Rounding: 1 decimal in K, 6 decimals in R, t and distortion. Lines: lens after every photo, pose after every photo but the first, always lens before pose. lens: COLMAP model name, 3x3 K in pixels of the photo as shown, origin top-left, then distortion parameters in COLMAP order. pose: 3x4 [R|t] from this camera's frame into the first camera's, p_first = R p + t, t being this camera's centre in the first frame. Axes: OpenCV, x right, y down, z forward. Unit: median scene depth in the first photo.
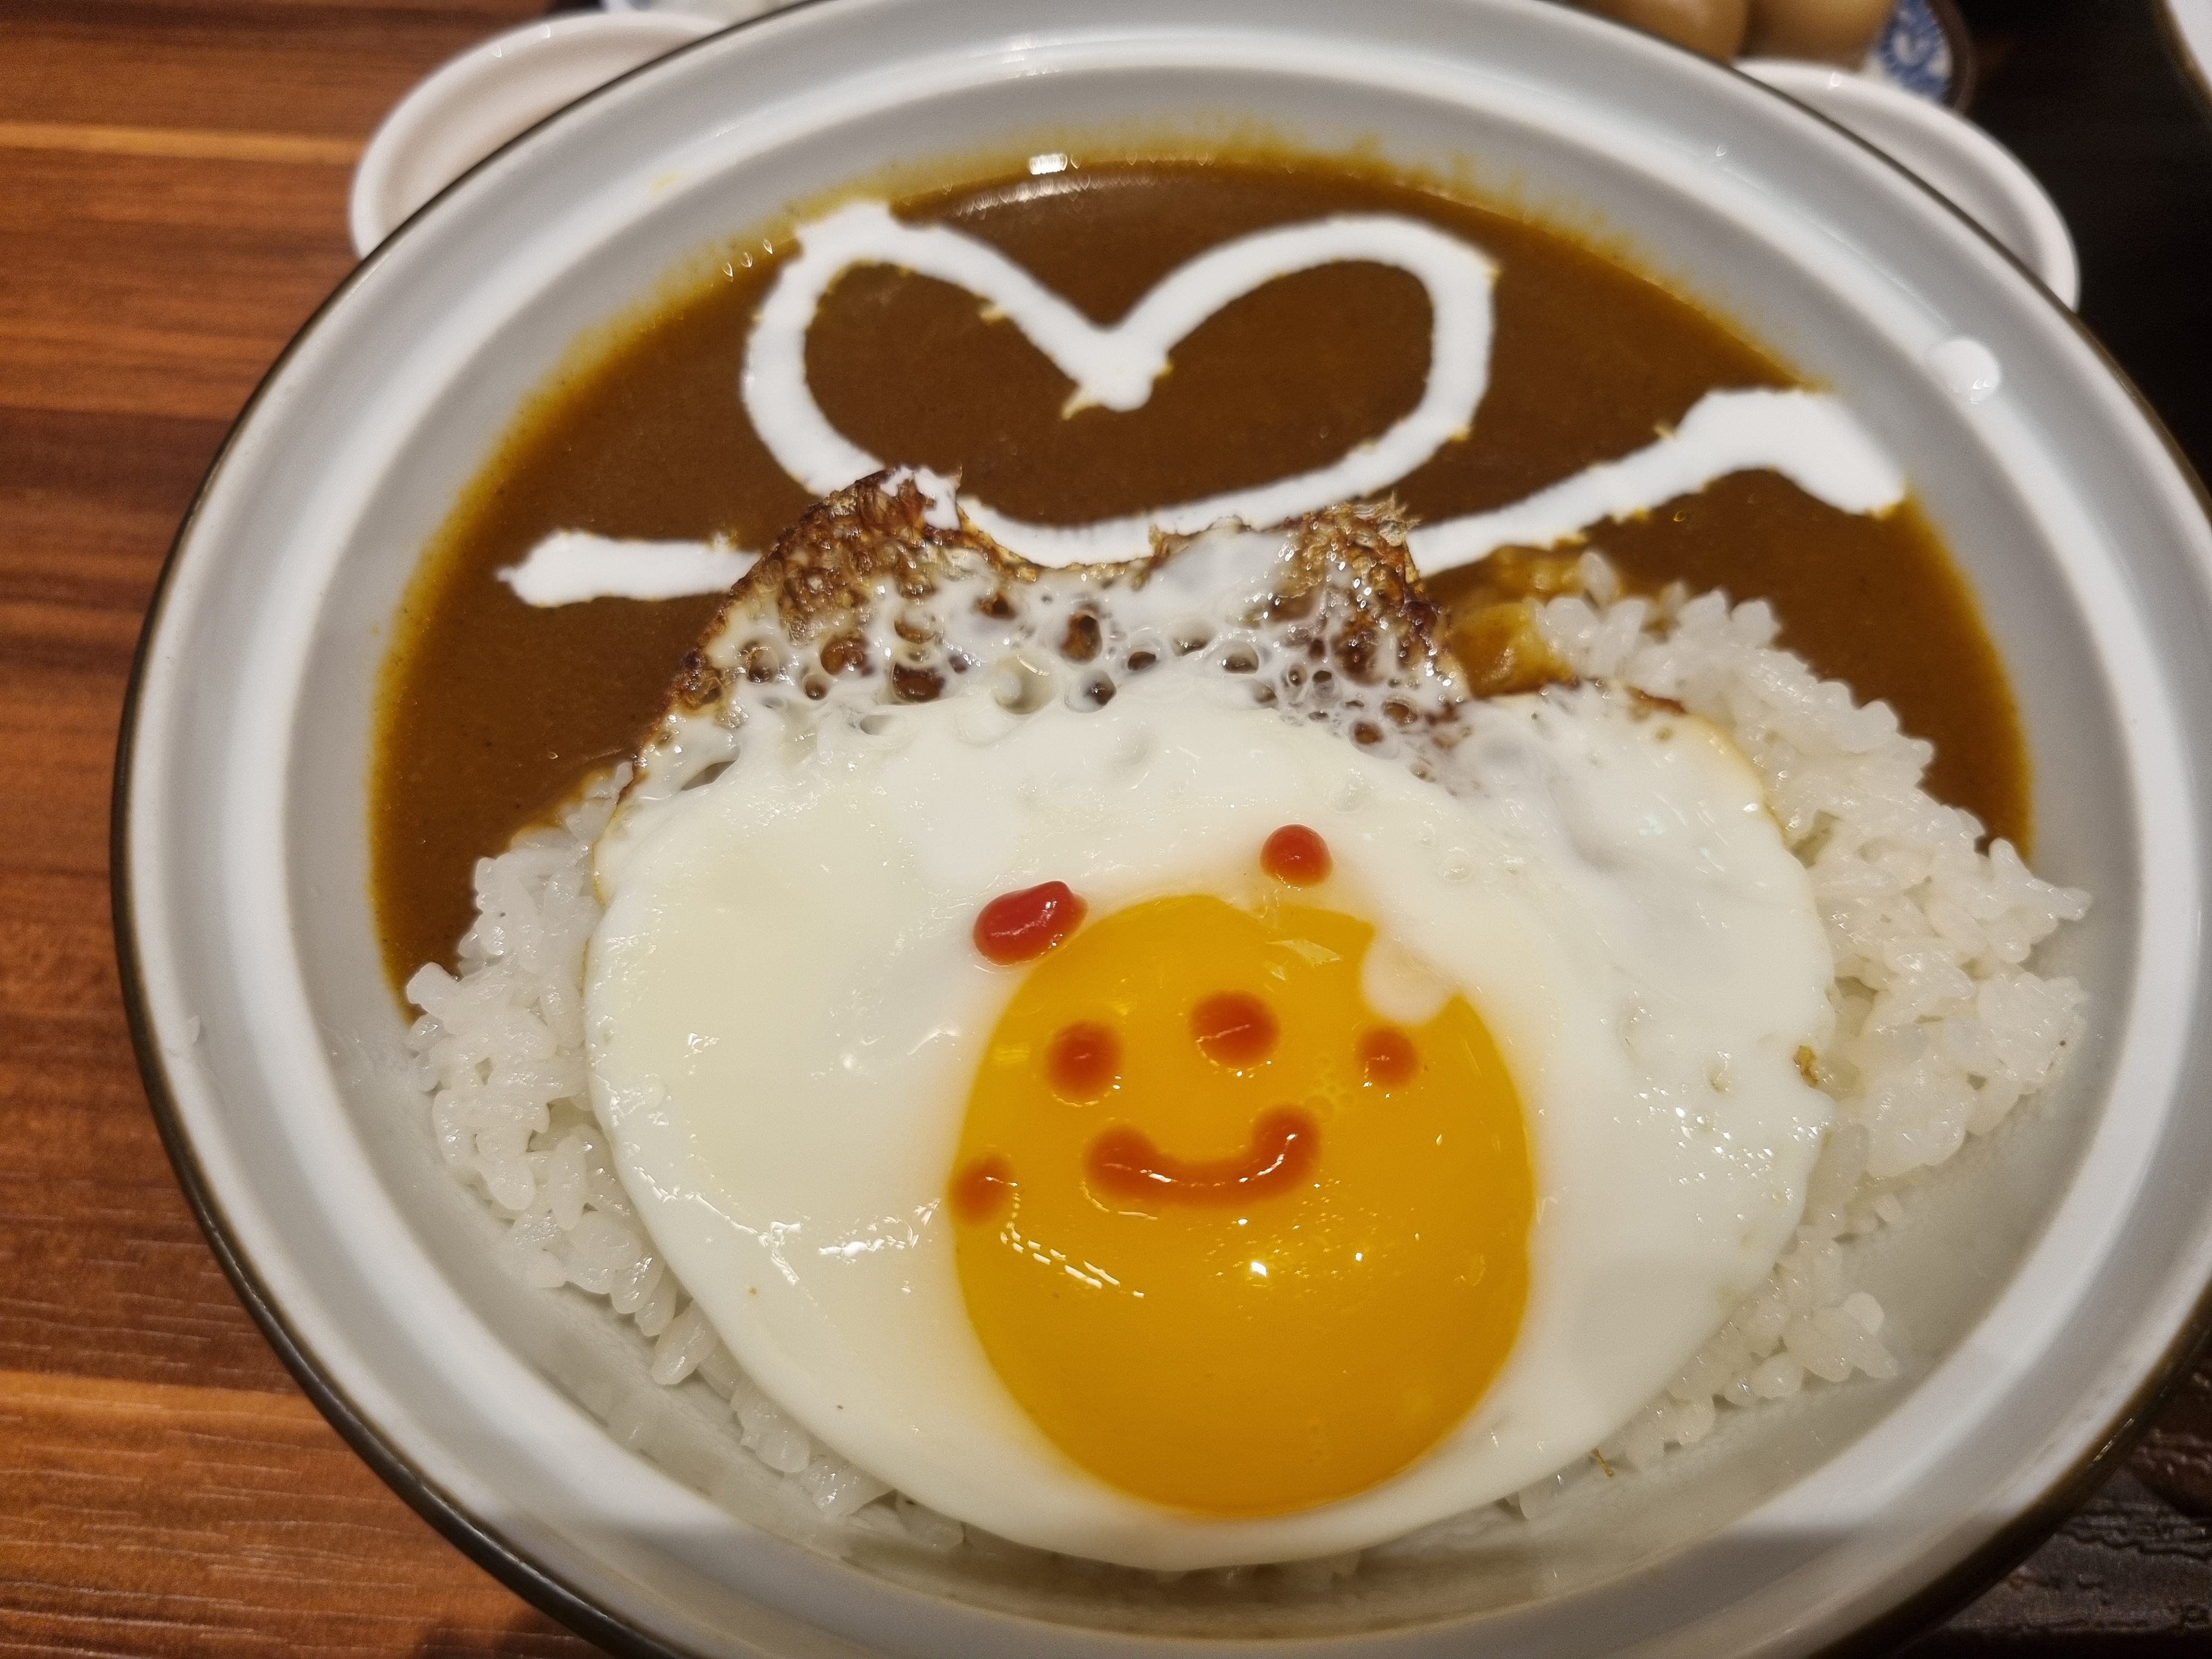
lens RADIAL K [[1744.3, 0, 1079.8], [0, 1744.3, 835.9], [0, 0, 1]] dist [-0.003825, -0.017988]
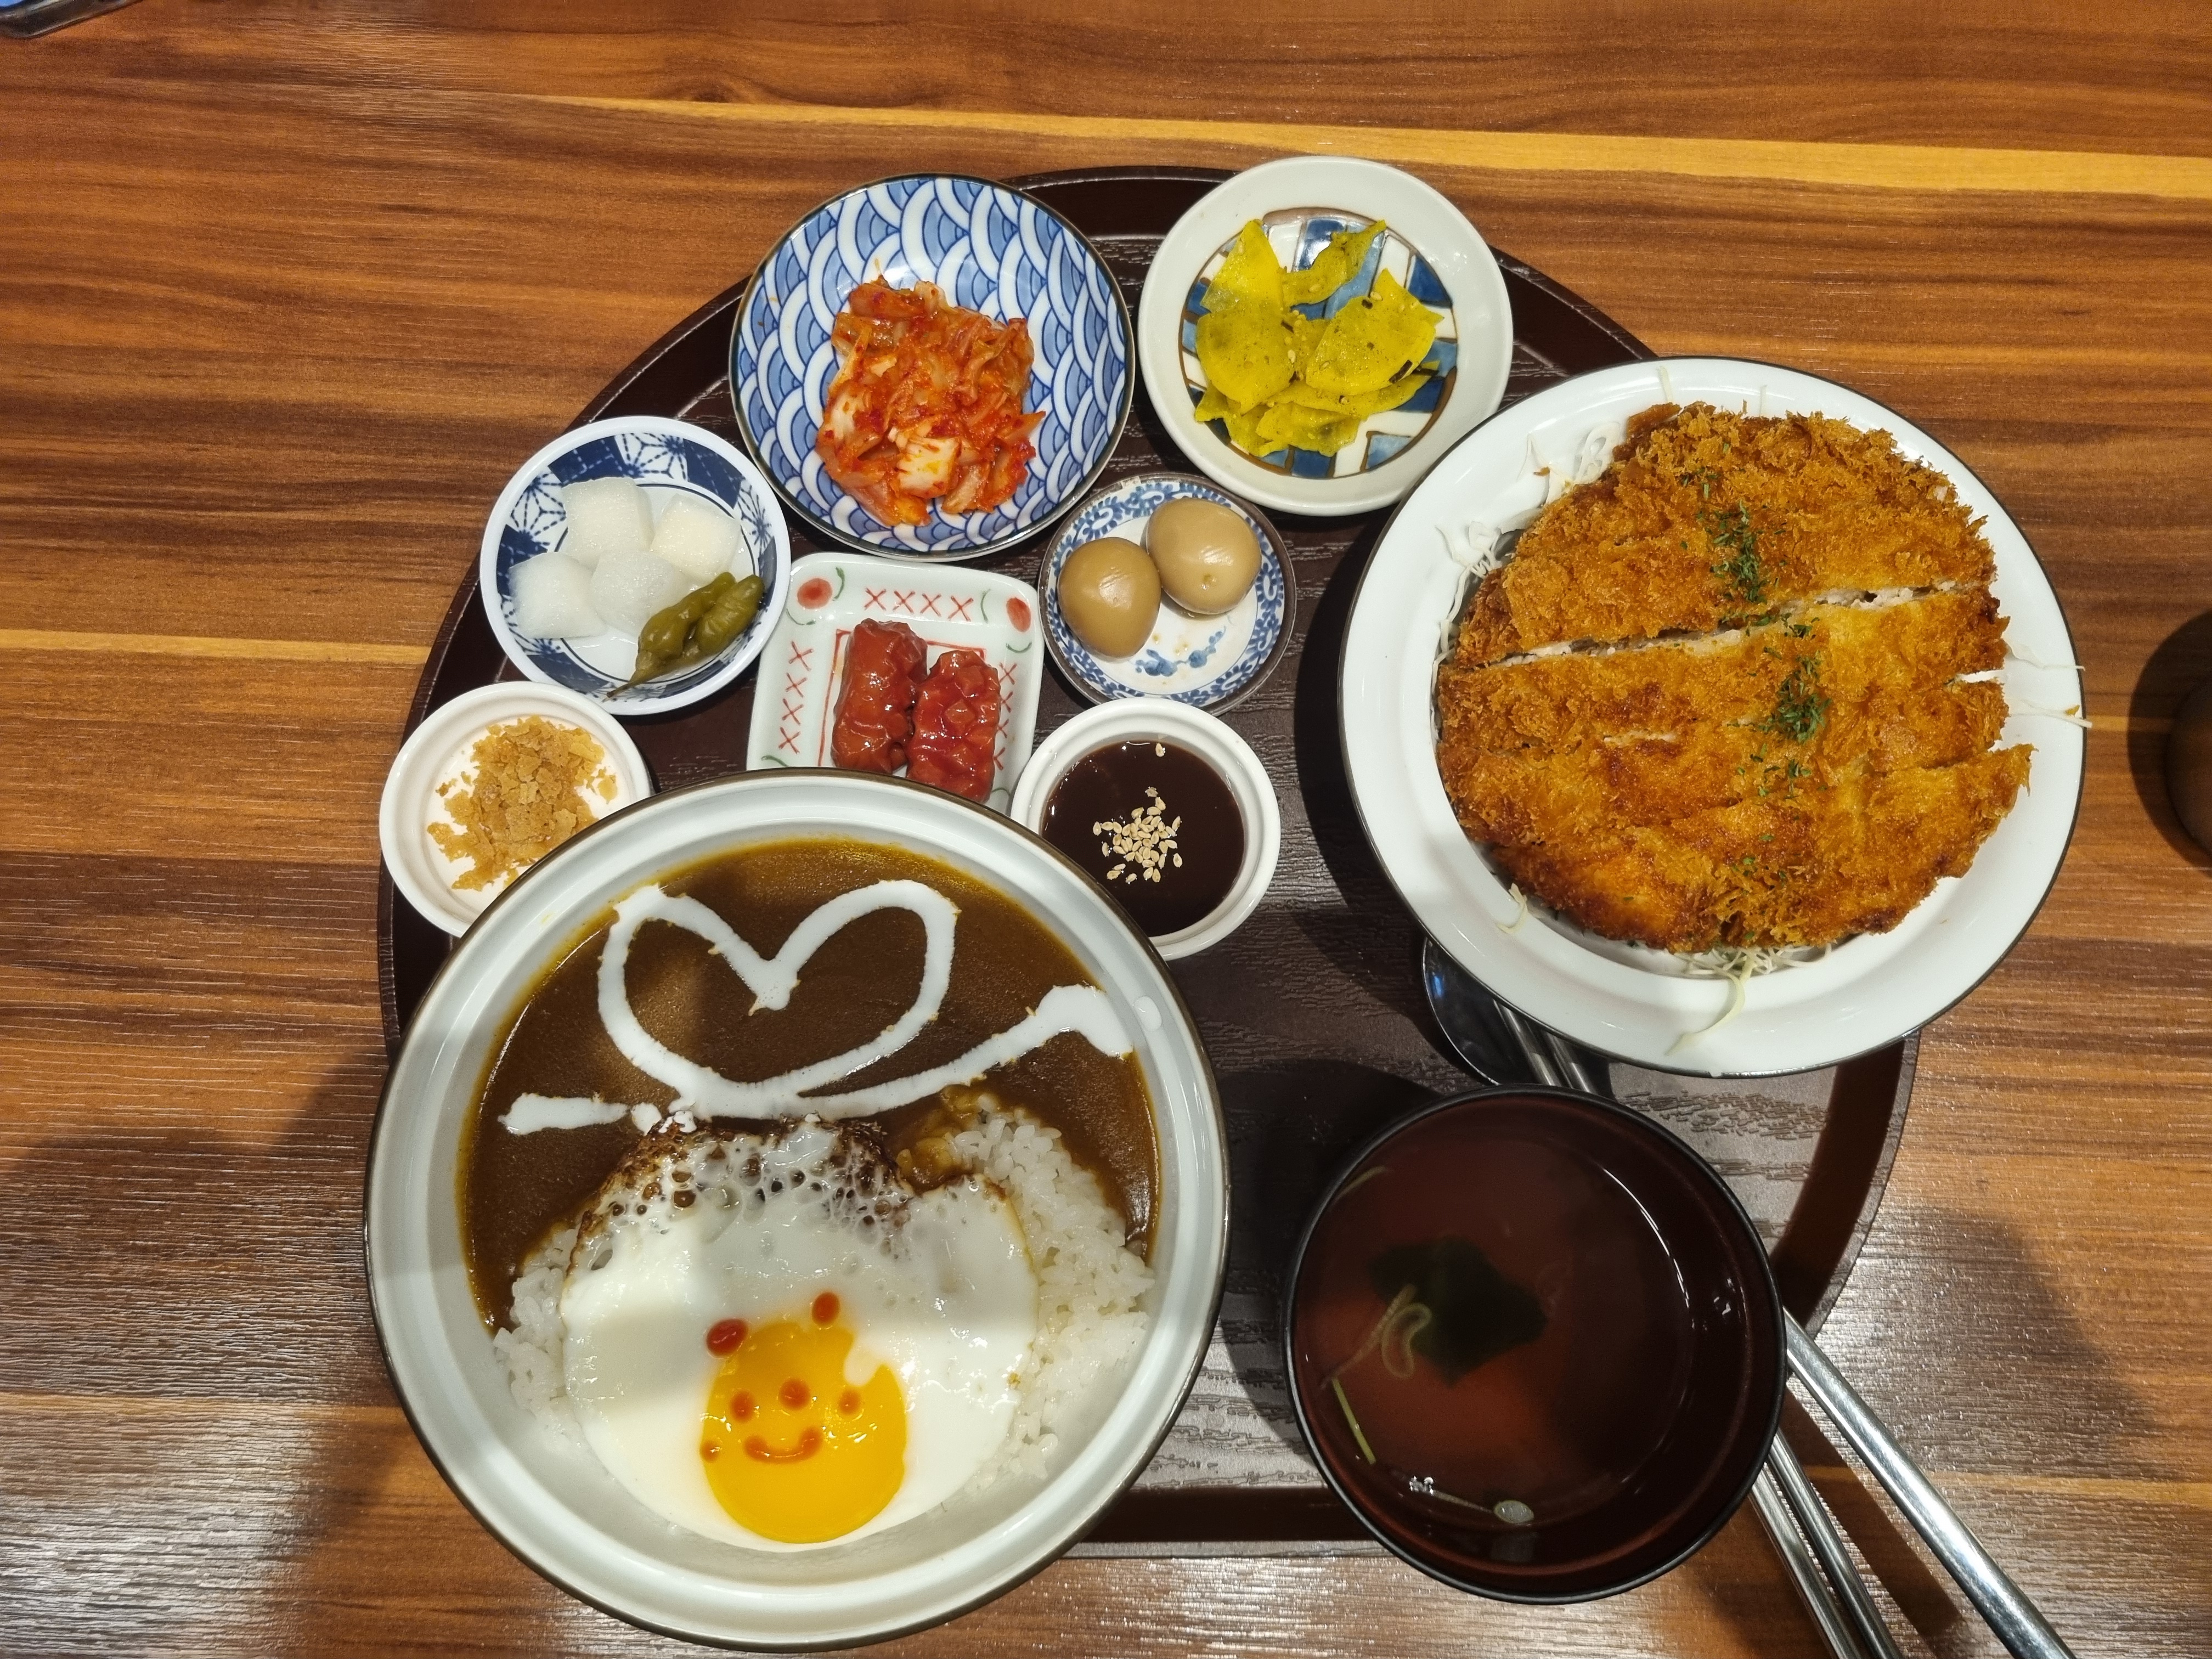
lens RADIAL K [[1664.6, 0, 1061.1], [0, 1664.6, 837.8], [0, 0, 1]] dist [0.010765, -0.004531]
pose [[0.999248, -0.038619, 0.003326, 0.426955], [0.034937, 0.934498, 0.354251, -1.314782], [-0.016789, -0.353868, 0.935145, -0.960261]]
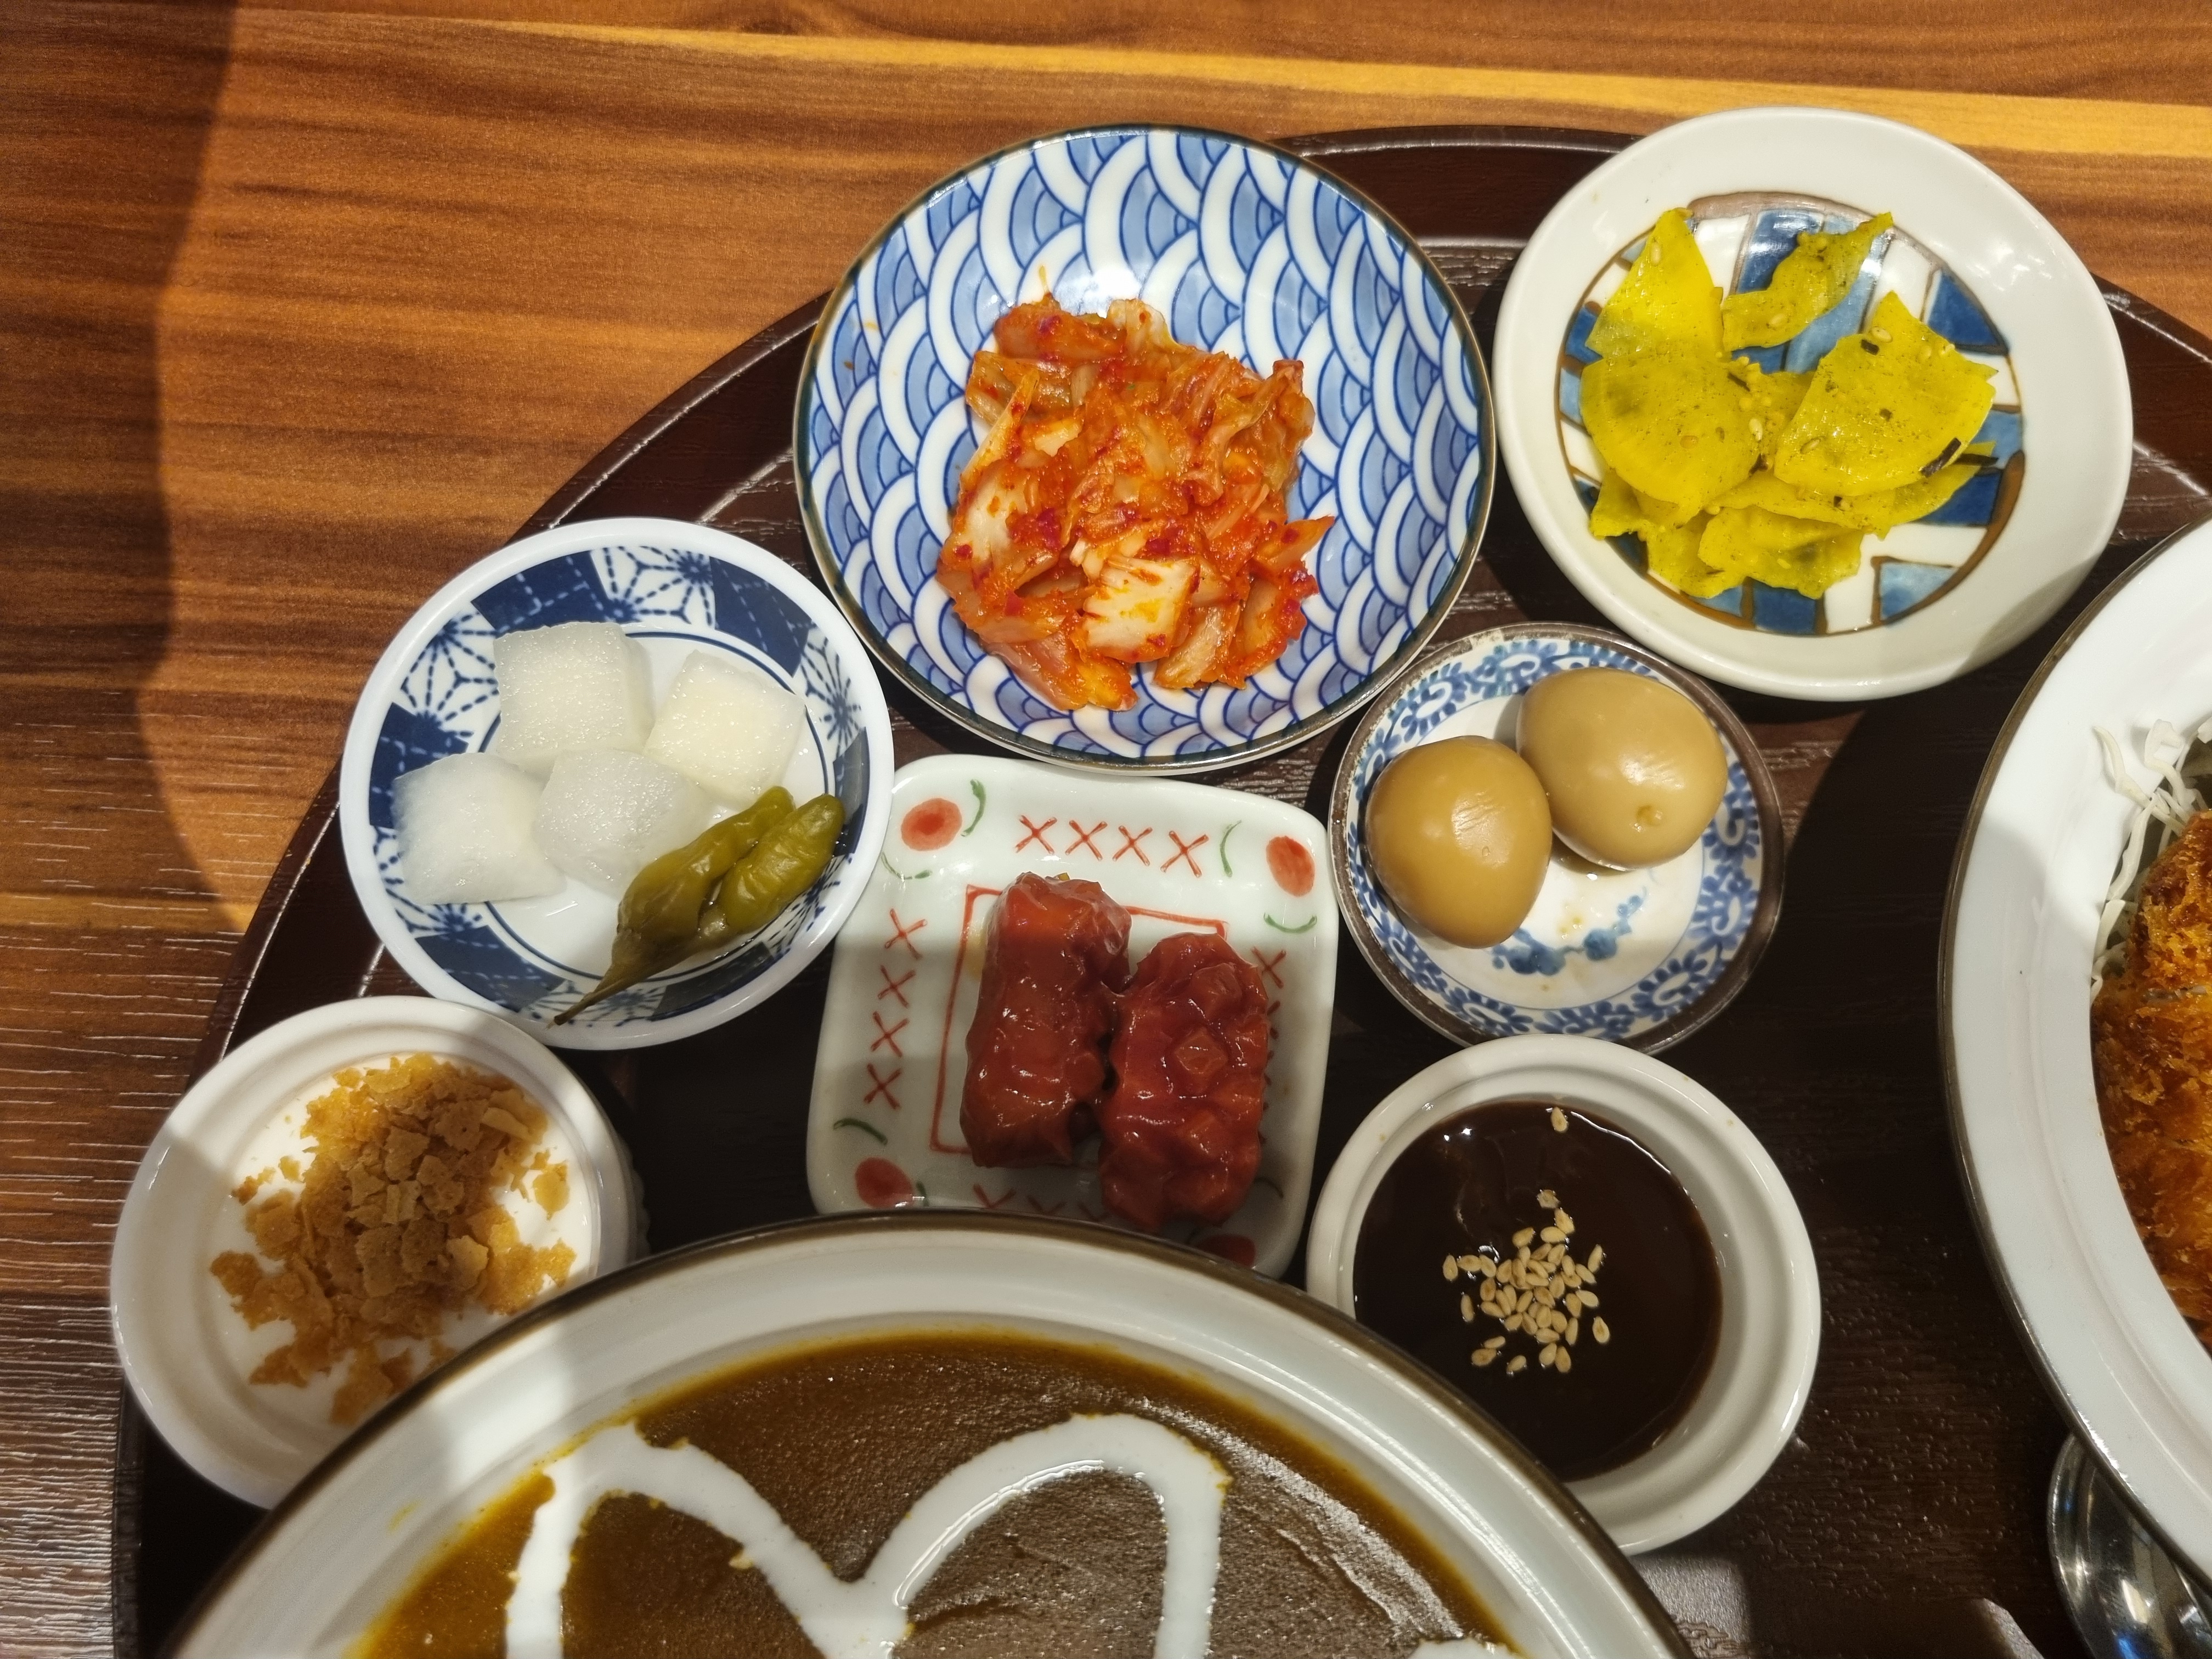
lens RADIAL K [[1719.8, 0, 1093.1], [0, 1719.8, 812.5], [0, 0, 1]] dist [-0.005009, -0.003586]
pose [[0.999532, -0.028479, 0.011195, 0.189132], [0.024497, 0.963937, 0.265000, -1.174689], [-0.018338, -0.264602, 0.964183, 0.152886]]
